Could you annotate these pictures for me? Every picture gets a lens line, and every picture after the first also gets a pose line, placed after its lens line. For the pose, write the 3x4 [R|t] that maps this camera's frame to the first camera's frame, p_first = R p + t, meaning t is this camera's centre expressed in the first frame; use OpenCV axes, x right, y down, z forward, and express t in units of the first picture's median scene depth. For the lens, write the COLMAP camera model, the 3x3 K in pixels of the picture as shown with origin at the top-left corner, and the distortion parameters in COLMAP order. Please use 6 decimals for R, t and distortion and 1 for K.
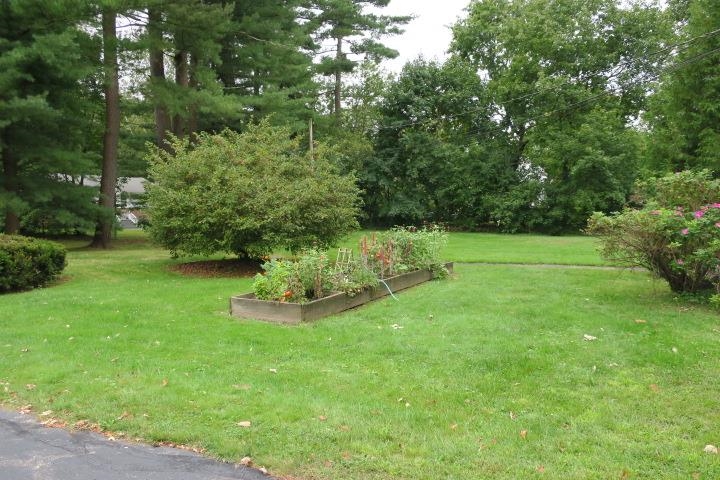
lens RADIAL K [[573.0, 0, 359.6], [0, 573.0, 239.2], [0, 0, 1]] dist [-0.001669, -0.005700]
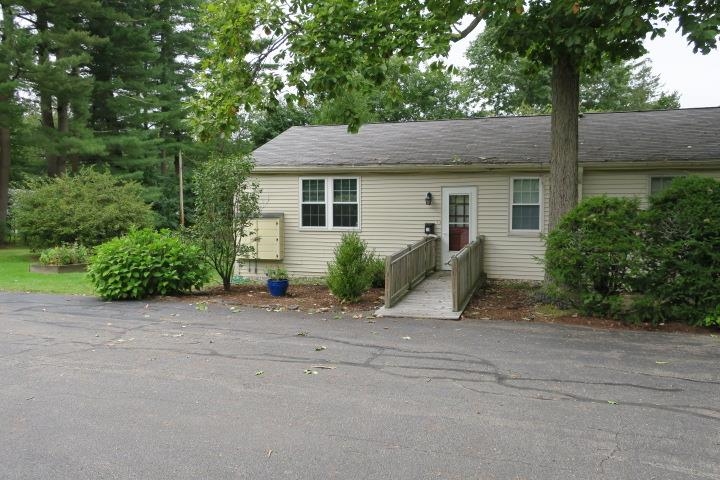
lens RADIAL K [[573.0, 0, 360.5], [0, 573.0, 239.5], [0, 0, 1]] dist [-0.001669, -0.005700]
pose [[0.994916, 0.004393, 0.100608, 0.500161], [-0.002373, 0.999793, -0.020192, 0.031709], [-0.100676, 0.019851, 0.994721, -0.800512]]
